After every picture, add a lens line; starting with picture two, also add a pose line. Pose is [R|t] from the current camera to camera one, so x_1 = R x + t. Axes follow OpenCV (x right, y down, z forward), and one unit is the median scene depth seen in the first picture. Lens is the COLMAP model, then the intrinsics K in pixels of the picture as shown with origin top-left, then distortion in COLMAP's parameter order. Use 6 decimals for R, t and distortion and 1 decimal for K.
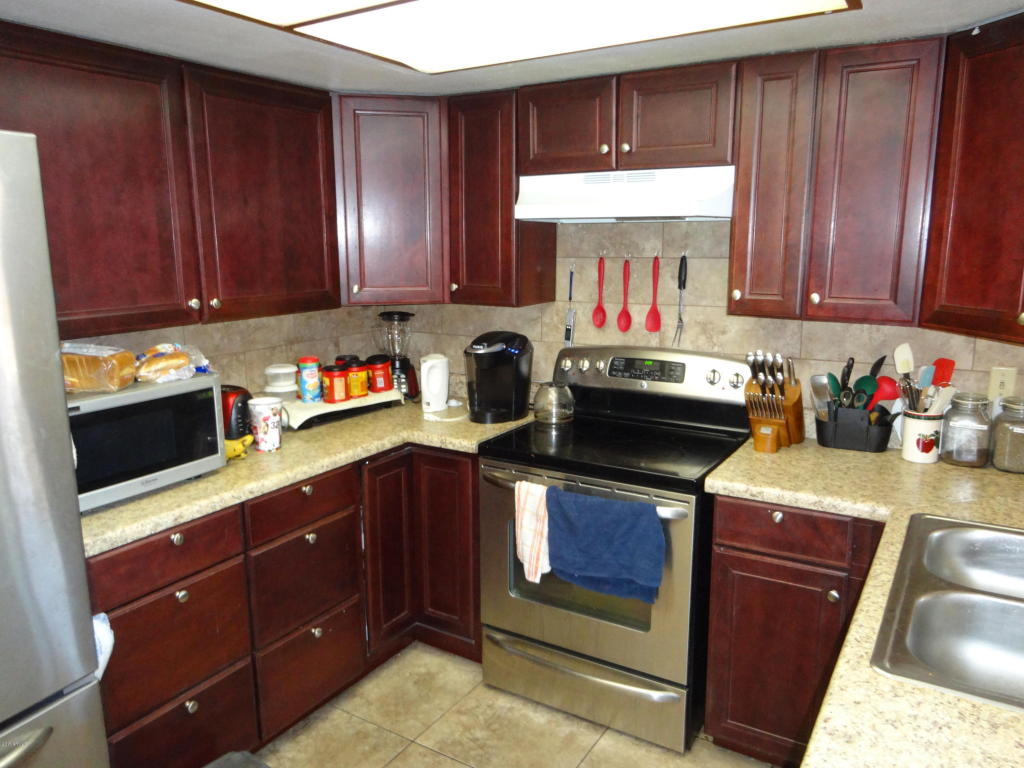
lens RADIAL K [[757.0, 0, 512.0], [0, 757.0, 384.0], [0, 0, 1]] dist [0.002661, 0.003770]
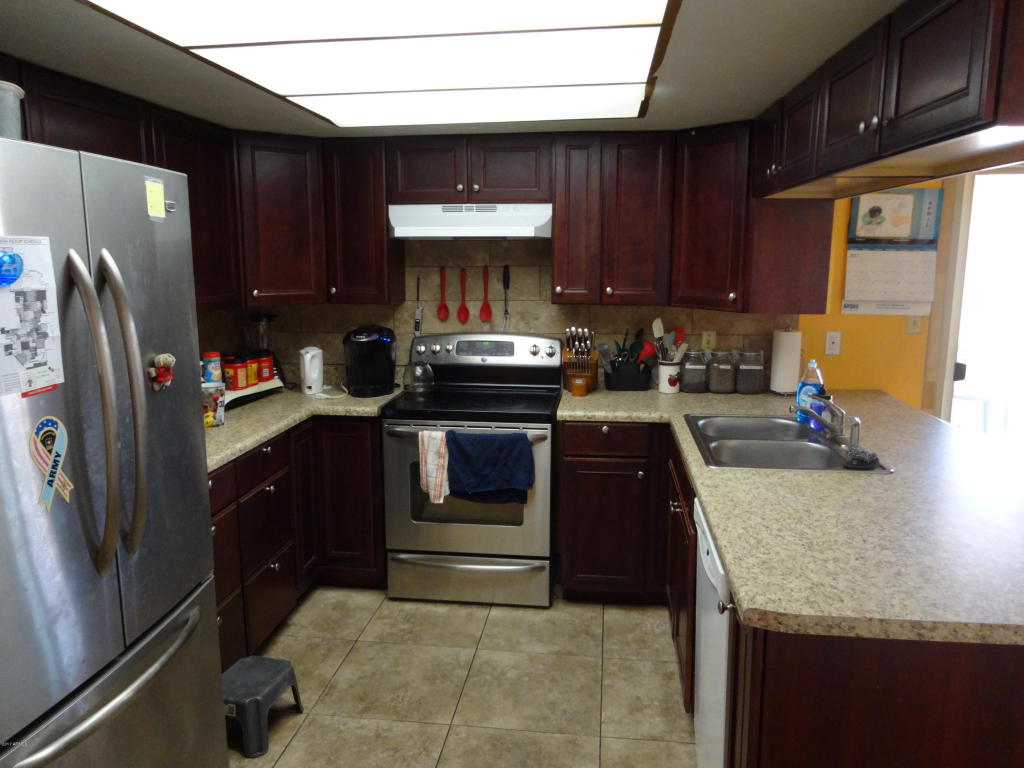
lens RADIAL K [[757.0, 0, 512.0], [0, 757.0, 384.0], [0, 0, 1]] dist [0.002661, 0.003770]
pose [[0.909914, -0.066029, 0.409507, -0.368456], [0.075442, 0.997127, -0.006854, 0.062785], [-0.407878, 0.037131, 0.912281, -0.281051]]
